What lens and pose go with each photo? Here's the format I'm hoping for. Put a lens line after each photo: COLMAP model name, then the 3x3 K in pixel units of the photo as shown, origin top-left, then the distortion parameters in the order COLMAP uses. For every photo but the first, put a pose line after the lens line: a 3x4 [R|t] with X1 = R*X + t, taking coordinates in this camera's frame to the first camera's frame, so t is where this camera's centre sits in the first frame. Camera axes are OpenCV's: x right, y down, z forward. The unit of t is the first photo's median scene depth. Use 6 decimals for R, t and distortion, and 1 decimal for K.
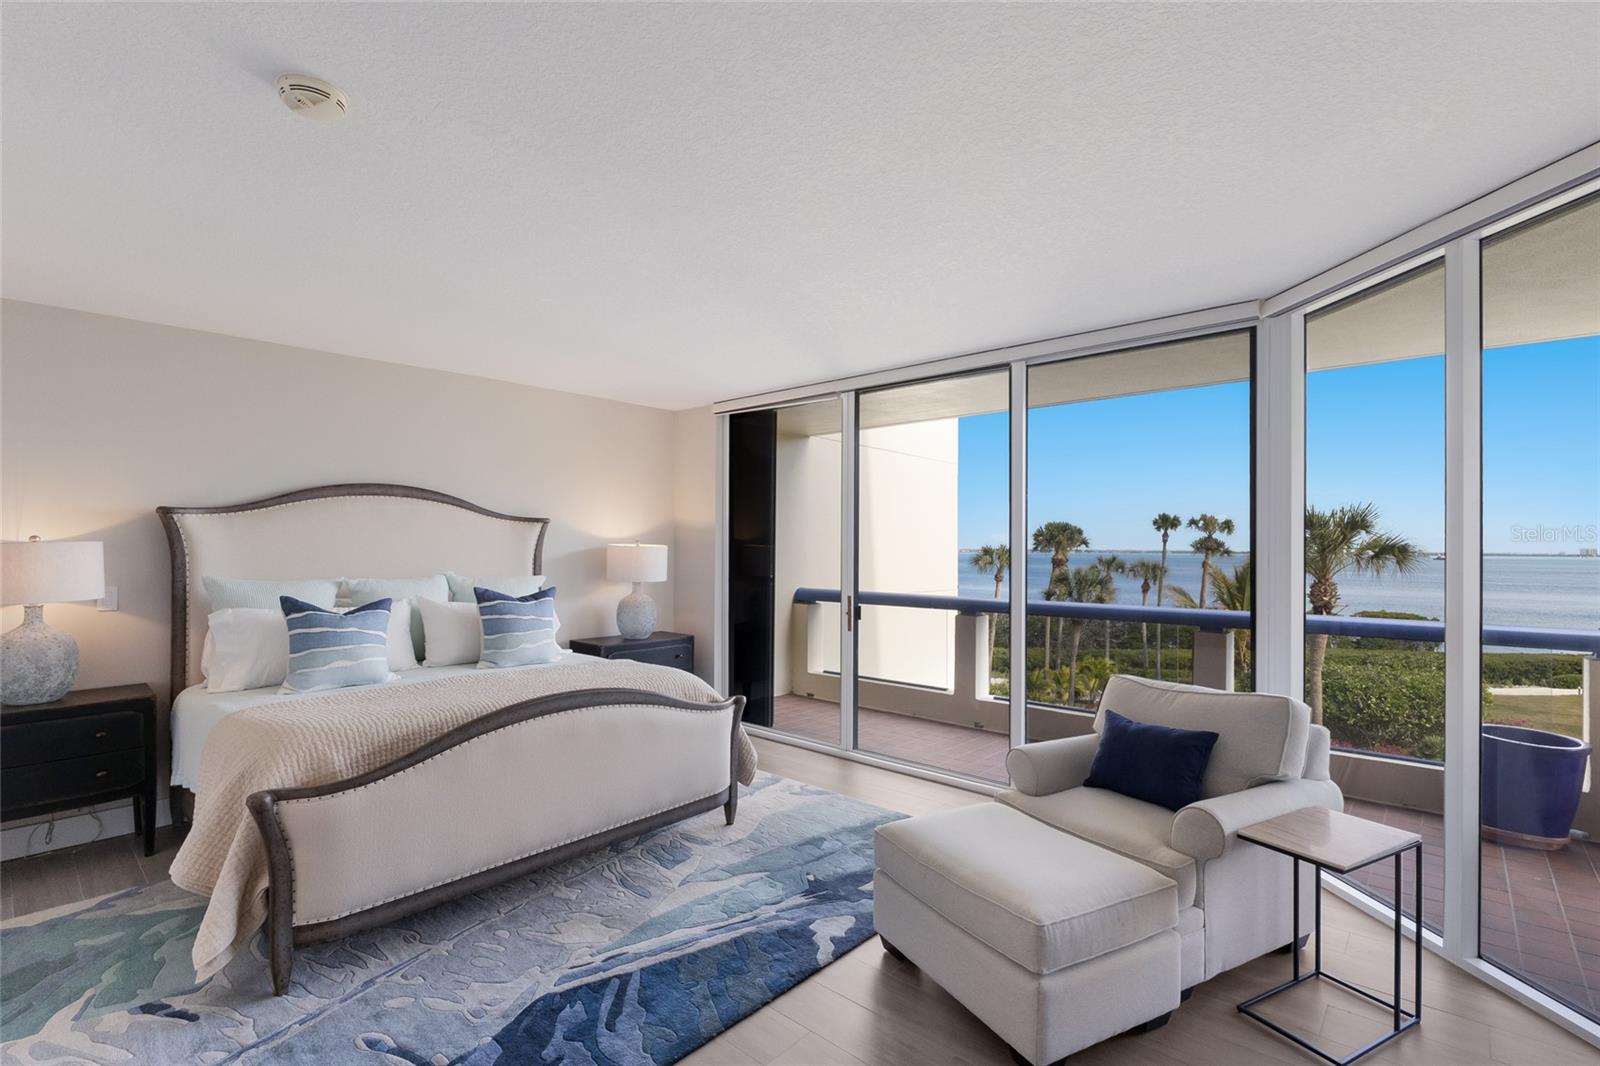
lens RADIAL K [[730.9, 0, 807.7], [0, 730.9, 544.9], [0, 0, 1]] dist [-0.002424, -0.000241]
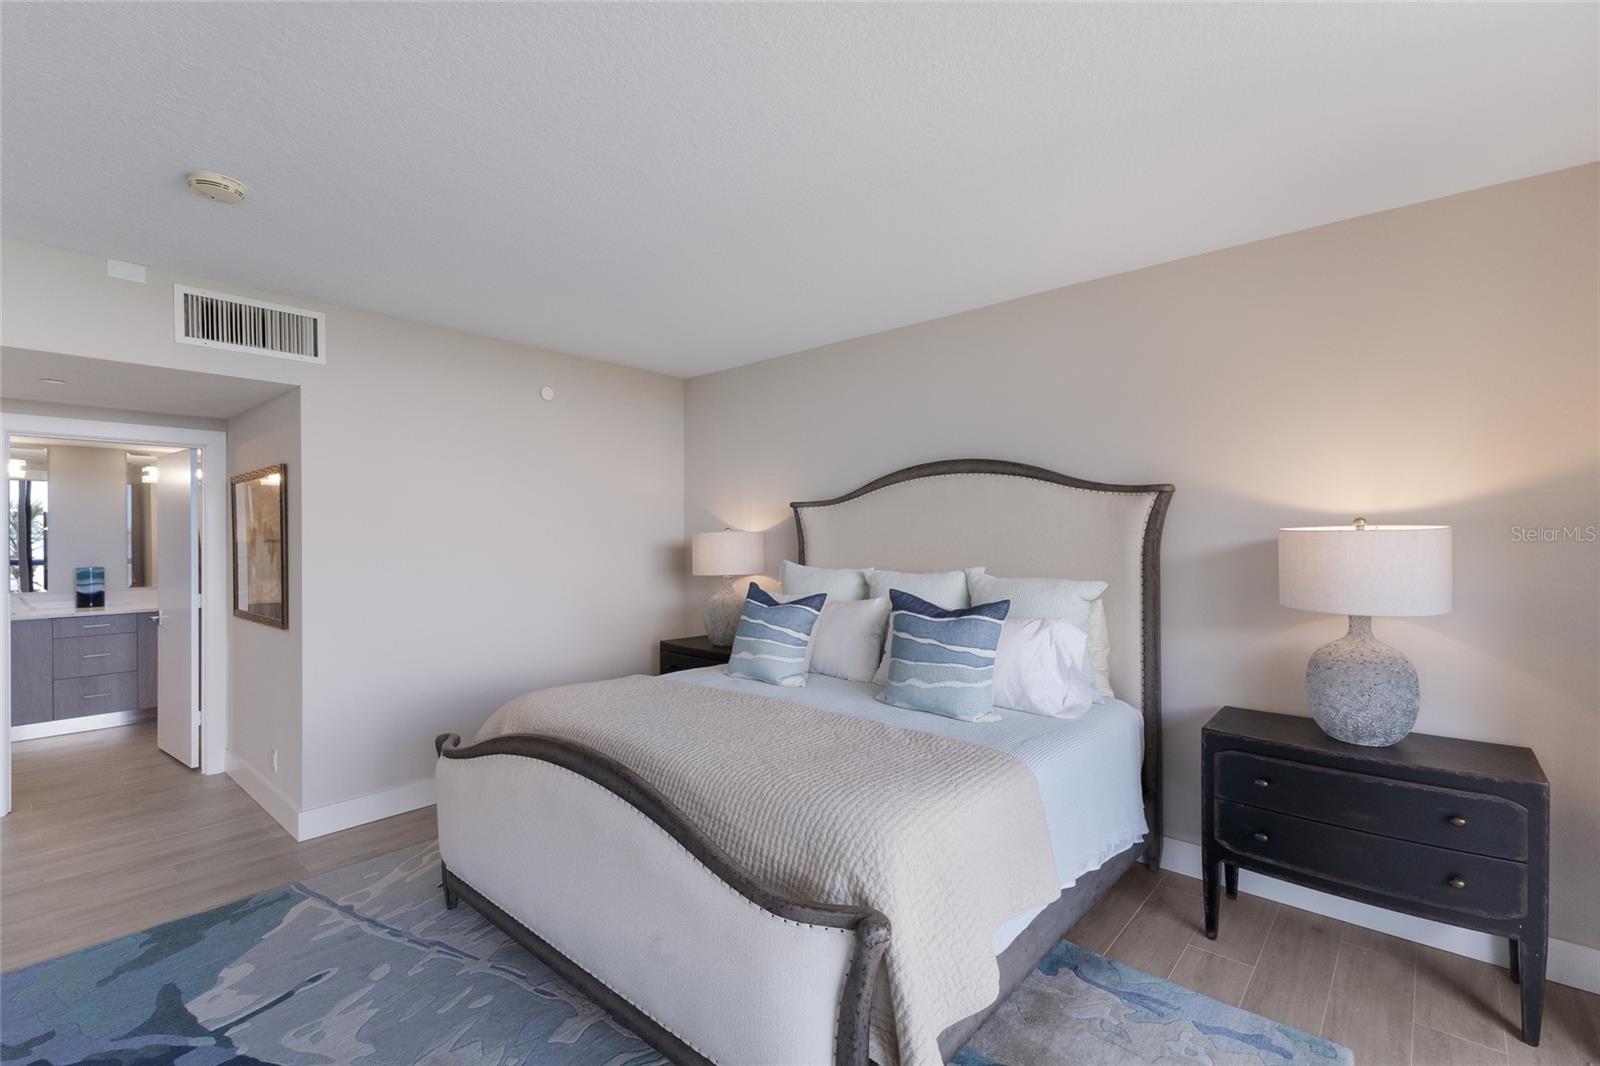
lens RADIAL K [[709.2, 0, 815.3], [0, 709.2, 537.7], [0, 0, 1]] dist [0.005410, 0.000057]
pose [[0.006440, 0.003178, -0.999974, 0.243577], [0.003067, 0.999990, 0.003198, 0.002761], [0.999975, -0.003087, 0.006430, 0.858939]]
